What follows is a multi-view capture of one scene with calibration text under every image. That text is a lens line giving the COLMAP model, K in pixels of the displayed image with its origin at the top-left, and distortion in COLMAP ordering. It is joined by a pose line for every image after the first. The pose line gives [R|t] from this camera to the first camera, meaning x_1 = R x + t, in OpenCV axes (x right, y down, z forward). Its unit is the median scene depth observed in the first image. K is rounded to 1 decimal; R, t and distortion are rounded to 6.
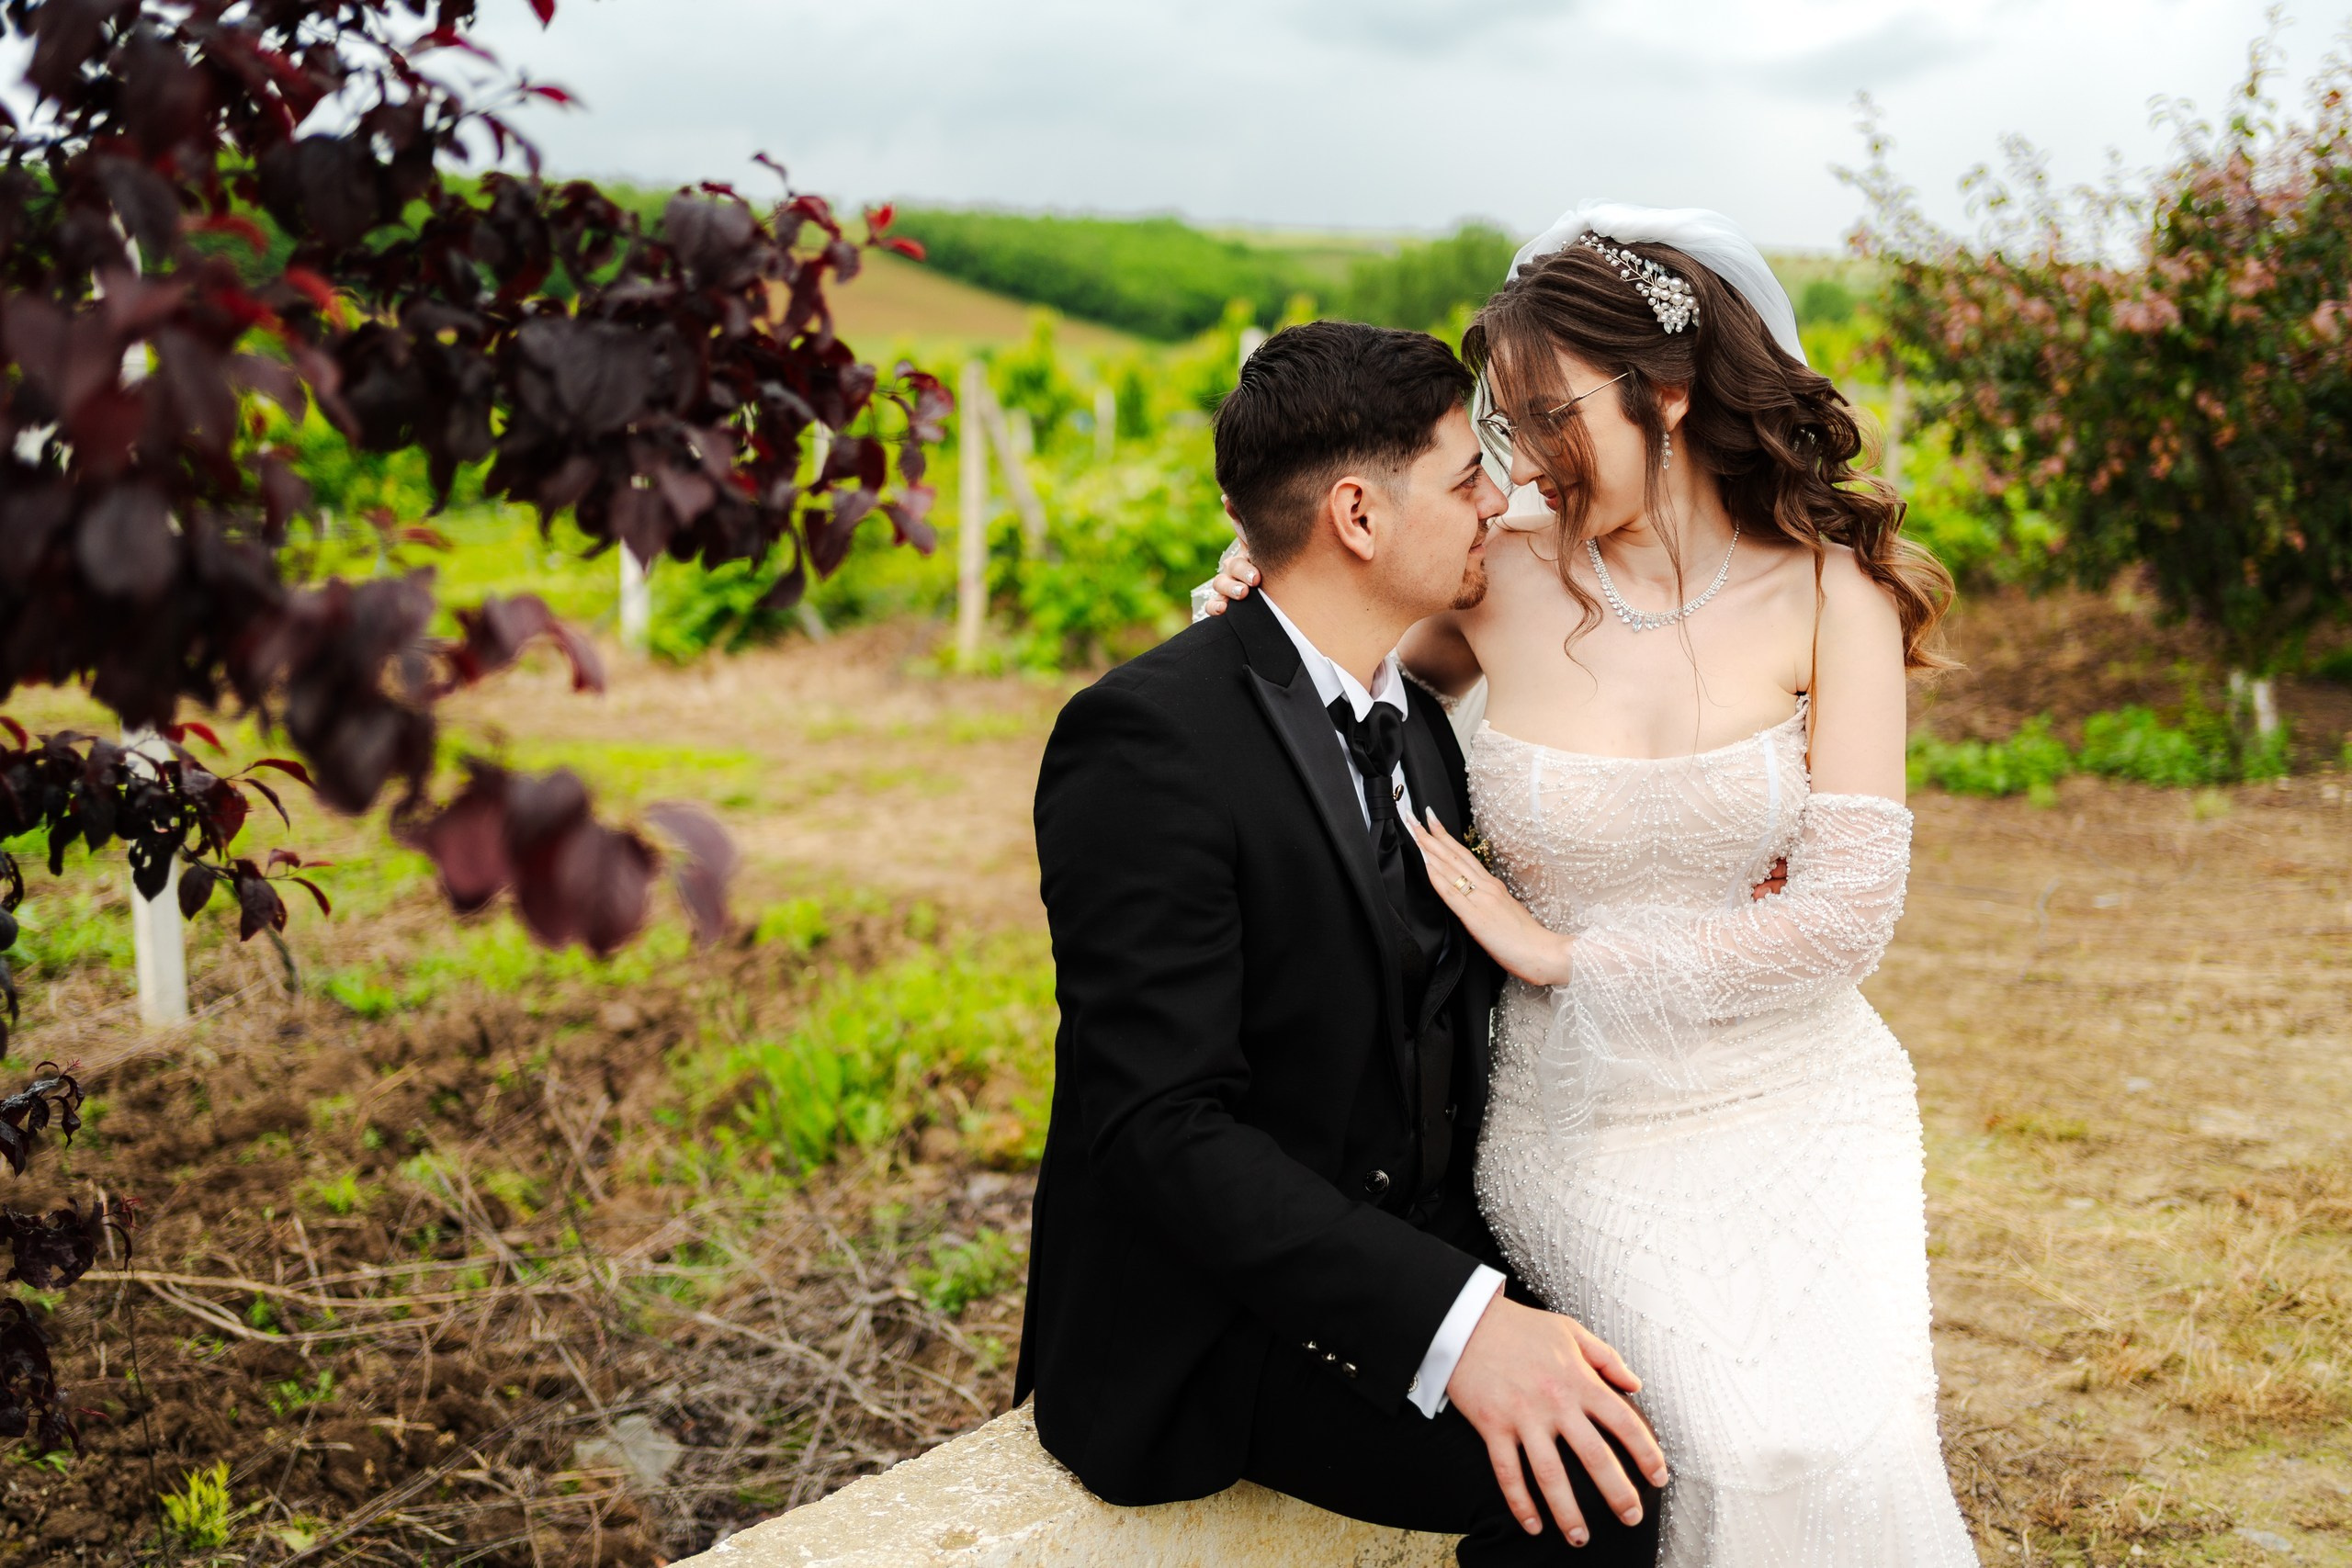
lens RADIAL K [[2421.0, 0, 1169.8], [0, 2421.0, 786.2], [0, 0, 1]] dist [0.004194, 0.000000]
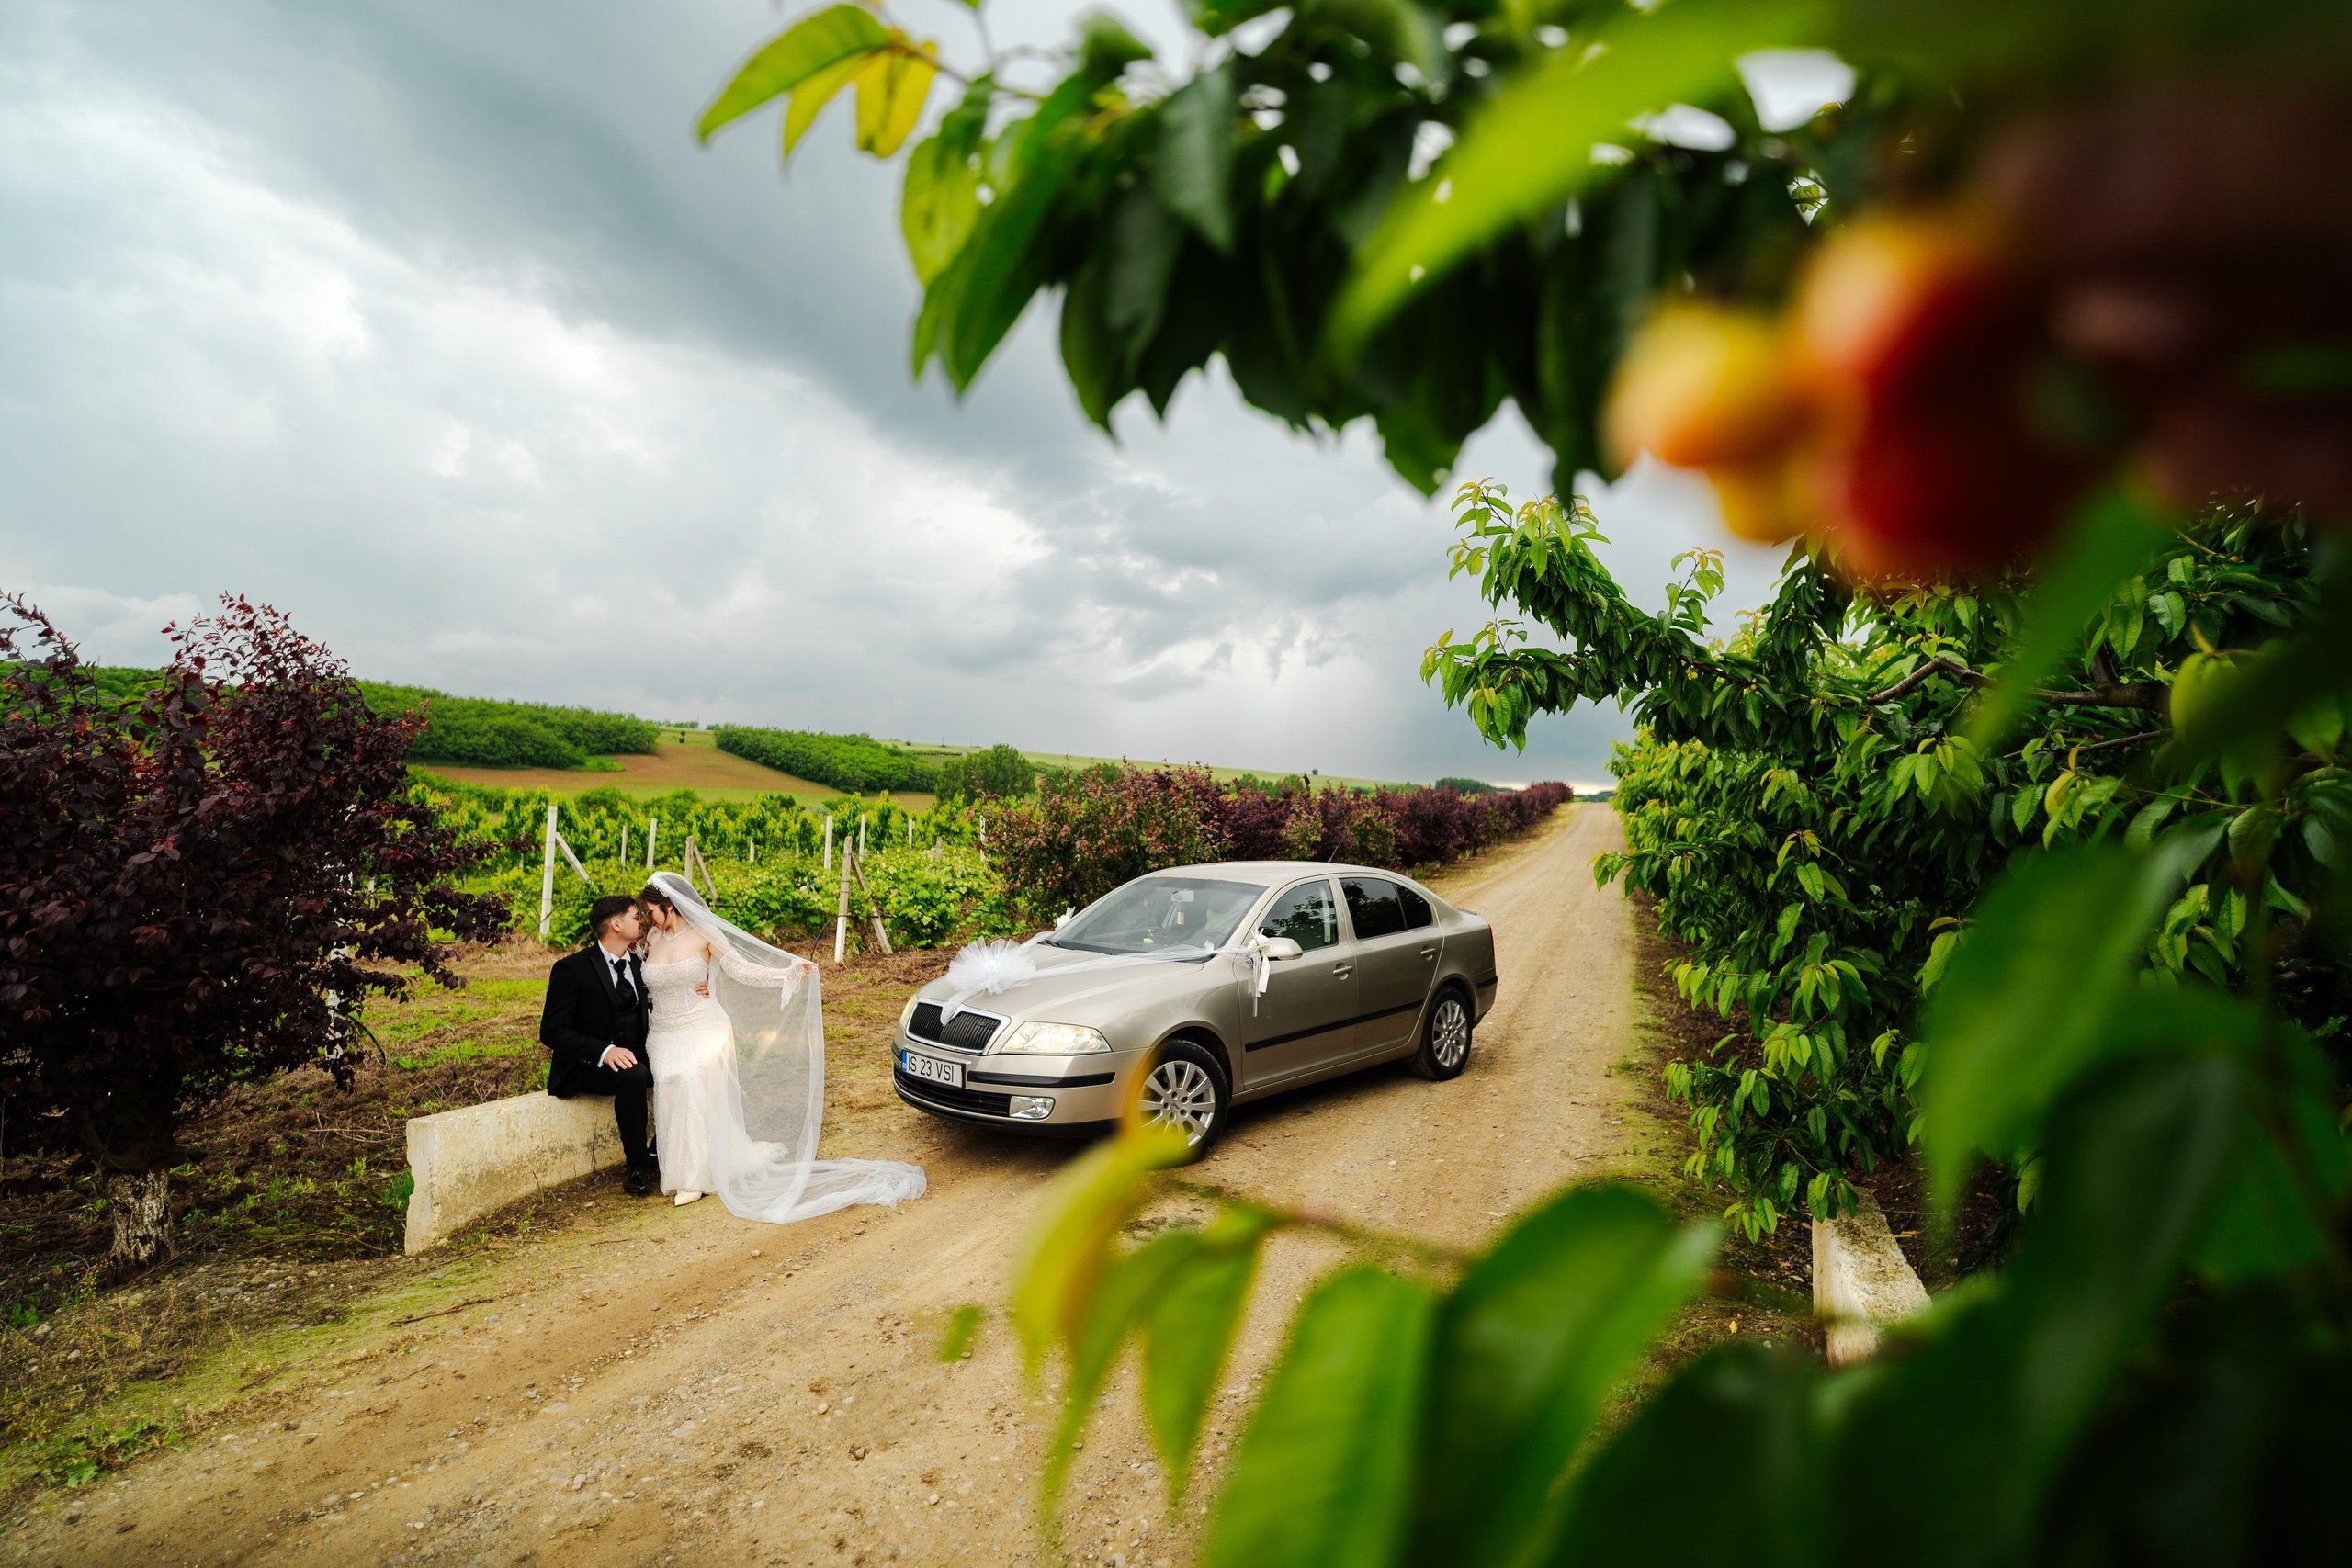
lens RADIAL K [[1116.1, 0, 1173.3], [0, 1116.1, 774.4], [0, 0, 1]] dist [-0.010017, 0.012089]
pose [[0.963572, 0.028094, 0.265969, 0.212334], [0.025251, 0.980469, -0.195048, 0.028979], [-0.266254, 0.194659, 0.944043, -0.661685]]
